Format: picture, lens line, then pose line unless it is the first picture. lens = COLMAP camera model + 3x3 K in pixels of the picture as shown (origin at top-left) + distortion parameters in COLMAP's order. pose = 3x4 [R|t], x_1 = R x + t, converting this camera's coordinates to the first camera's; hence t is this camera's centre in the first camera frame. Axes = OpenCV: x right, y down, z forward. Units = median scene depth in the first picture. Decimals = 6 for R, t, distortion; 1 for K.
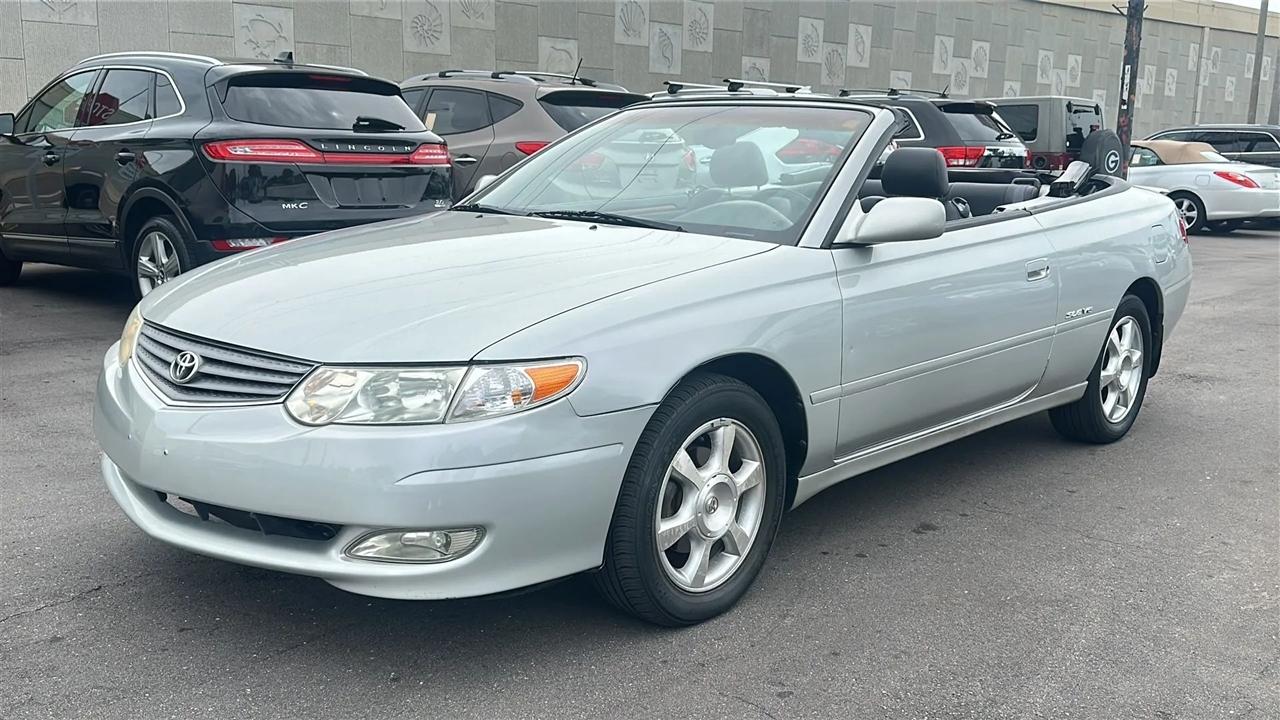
lens RADIAL K [[1168.9, 0, 639.1], [0, 1168.9, 378.8], [0, 0, 1]] dist [0.167285, -0.327873]
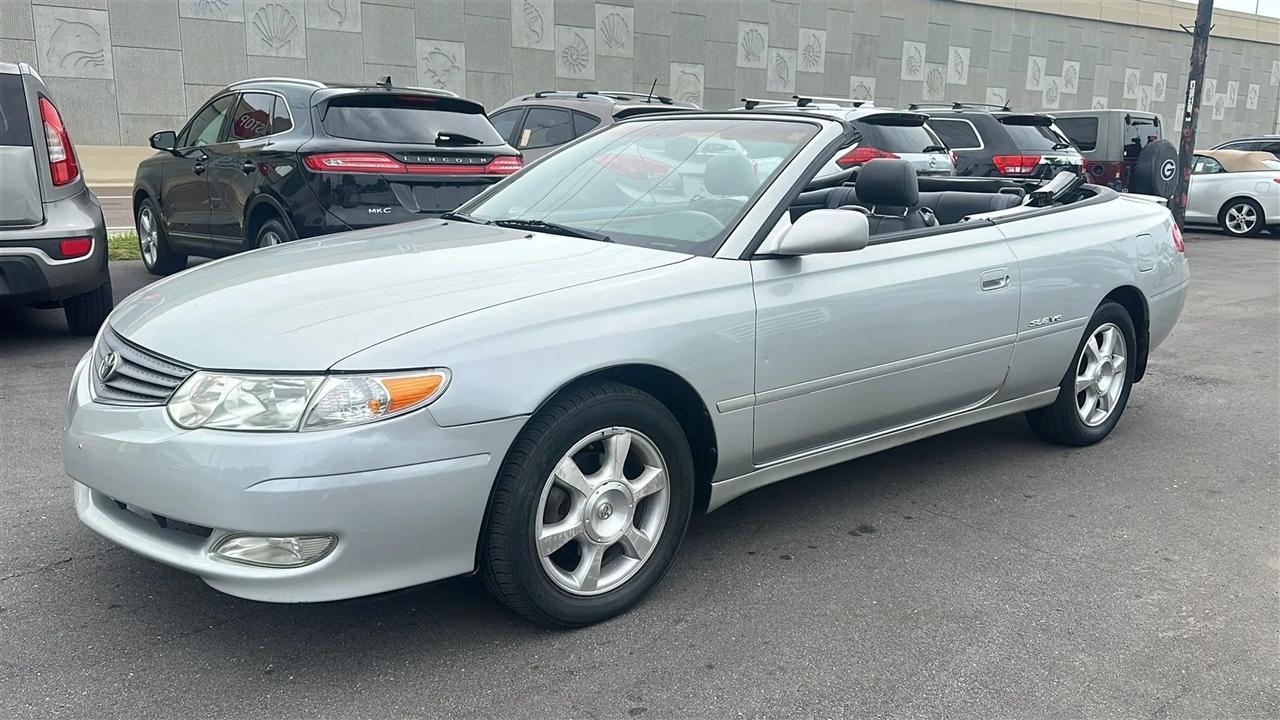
lens RADIAL K [[985.1, 0, 639.4], [0, 985.1, 377.1], [0, 0, 1]] dist [0.119613, -0.197307]
pose [[0.991590, 0.025232, -0.126939, 0.120609], [-0.022125, 0.999422, 0.025823, -0.019625], [0.127517, -0.022798, 0.991574, 0.092429]]
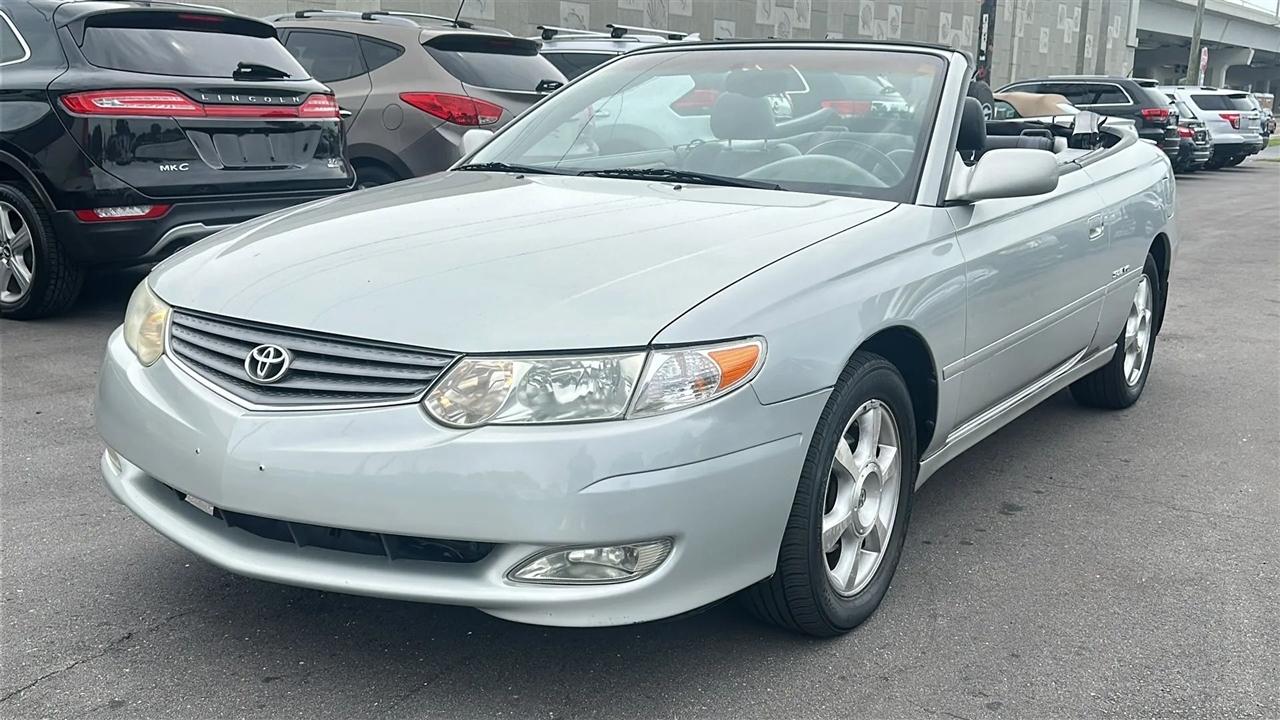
lens RADIAL K [[1264.0, 0, 639.9], [0, 1264.0, 374.4], [0, 0, 1]] dist [0.163220, -0.320073]
pose [[0.986889, -0.036532, 0.157210, -0.152857], [0.033810, 0.999229, 0.019954, -0.006401], [-0.157818, -0.014377, 0.987364, 0.046273]]
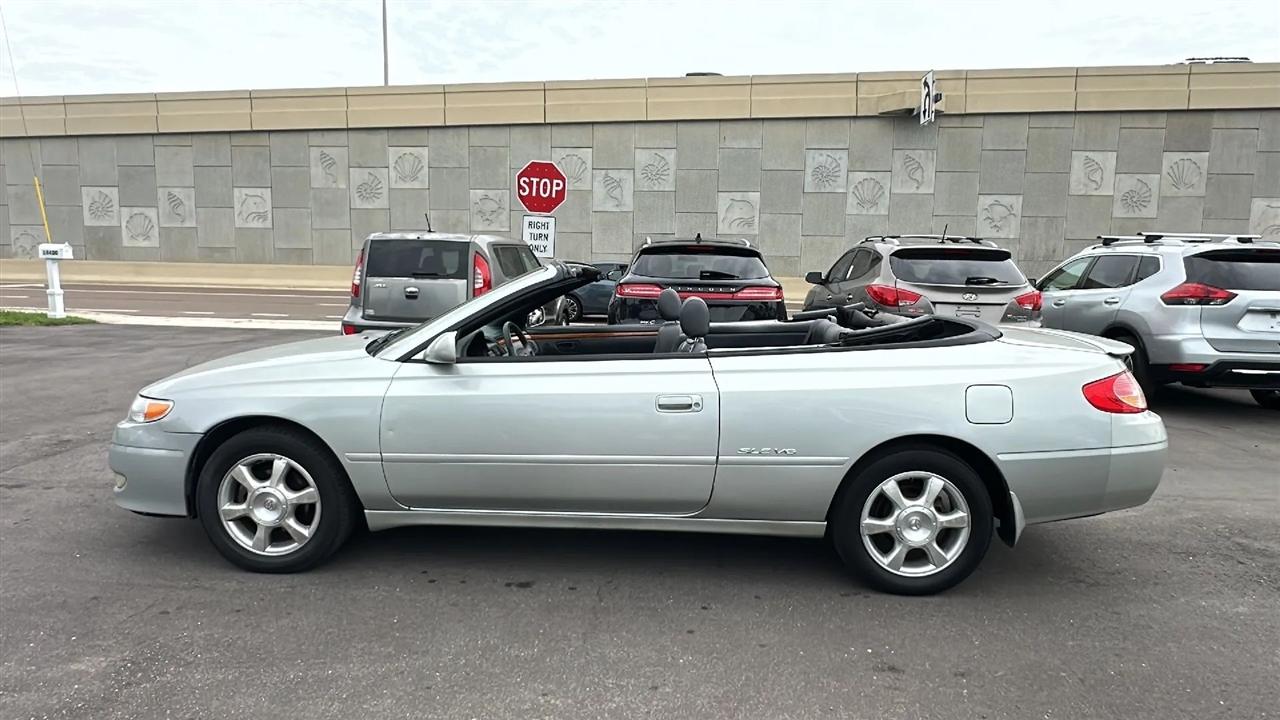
lens RADIAL K [[743.6, 0, 640.9], [0, 743.6, 358.7], [0, 0, 1]] dist [-0.002865, 0.000164]
pose [[0.644492, 0.085865, -0.759774, 0.722217], [-0.155710, 0.987591, -0.020472, -0.096385], [0.748588, 0.131499, 0.649865, 0.413856]]
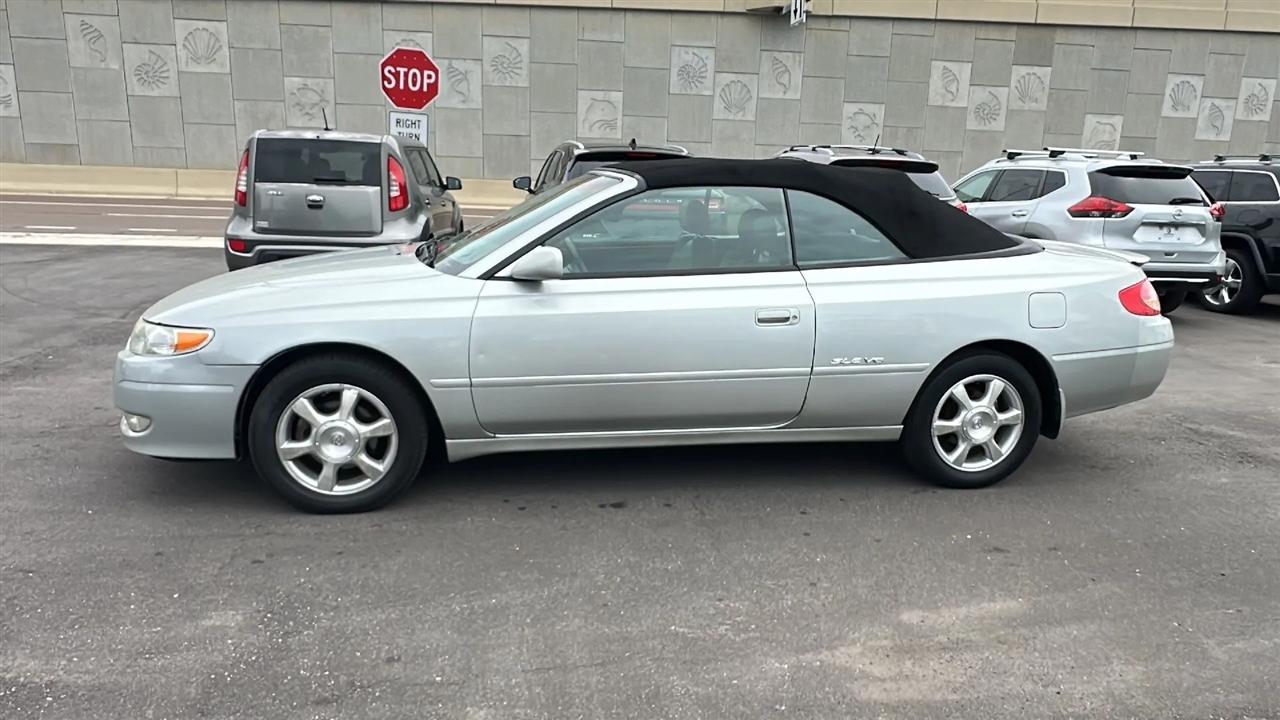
lens RADIAL K [[806.5, 0, 640.2], [0, 806.5, 357.6], [0, 0, 1]] dist [-0.006554, 0.002015]
pose [[0.792818, 0.137340, -0.593782, 0.591409], [-0.134738, 0.989669, 0.049006, -0.061365], [0.594378, 0.041152, 0.803132, 0.239016]]
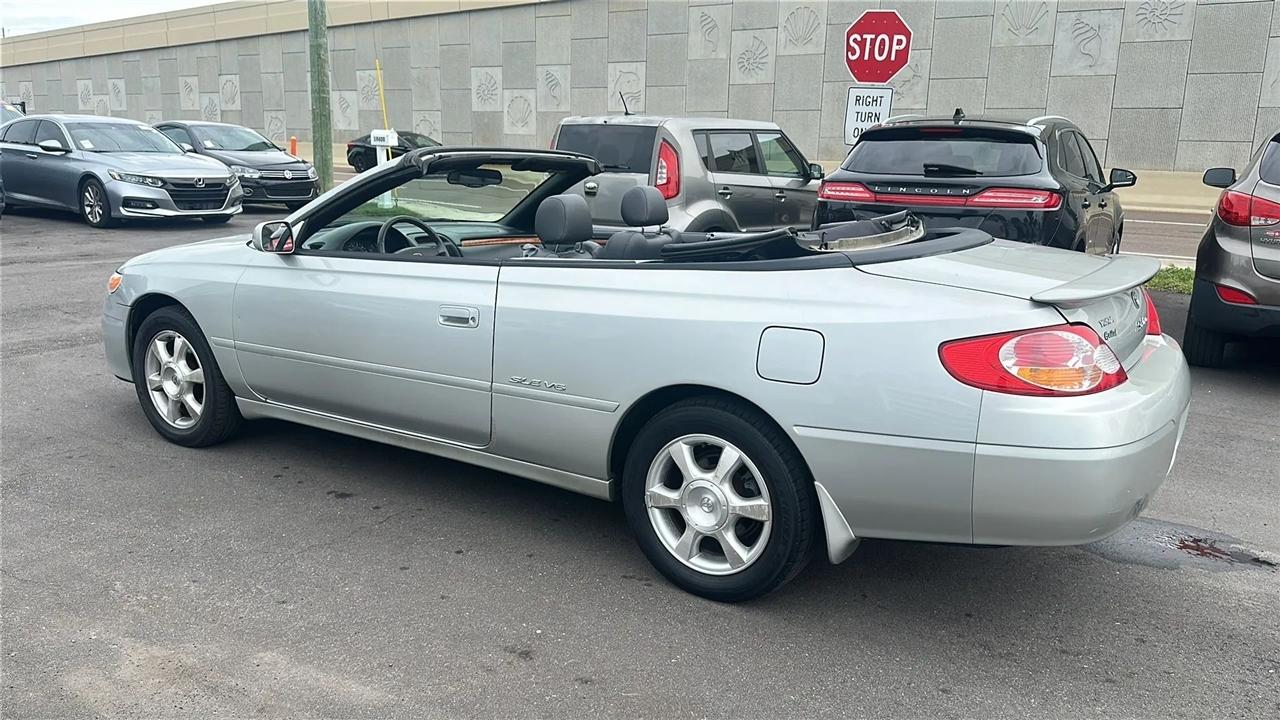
lens RADIAL K [[973.8, 0, 640.8], [0, 973.8, 372.8], [0, 0, 1]] dist [0.108150, -0.176743]
pose [[0.171158, 0.204708, -0.963743, 0.977044], [-0.213711, 0.962601, 0.166511, -0.181485], [0.961786, 0.177463, 0.208505, 0.826456]]
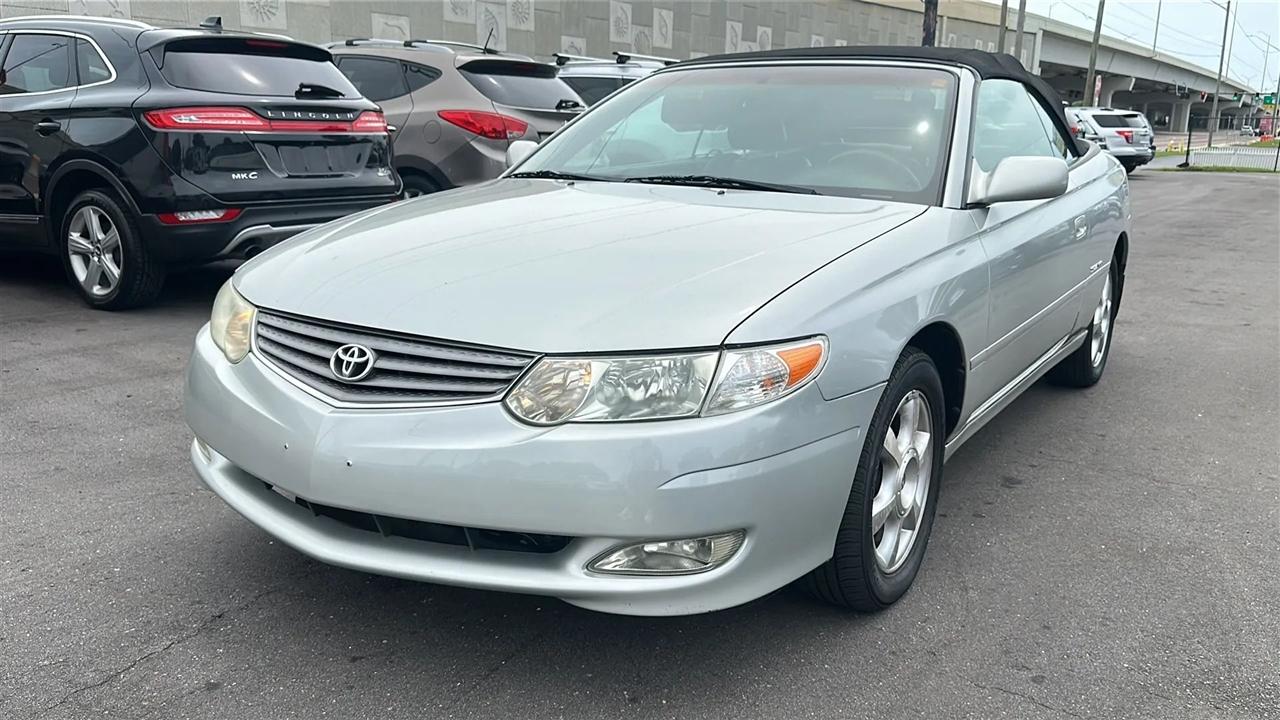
lens RADIAL K [[1047.1, 0, 642.2], [0, 1047.1, 374.9], [0, 0, 1]] dist [0.132809, -0.244201]
pose [[0.984169, -0.044932, 0.171441, -0.175684], [0.037643, 0.998253, 0.045534, -0.015958], [-0.173187, -0.038360, 0.984142, 0.117750]]
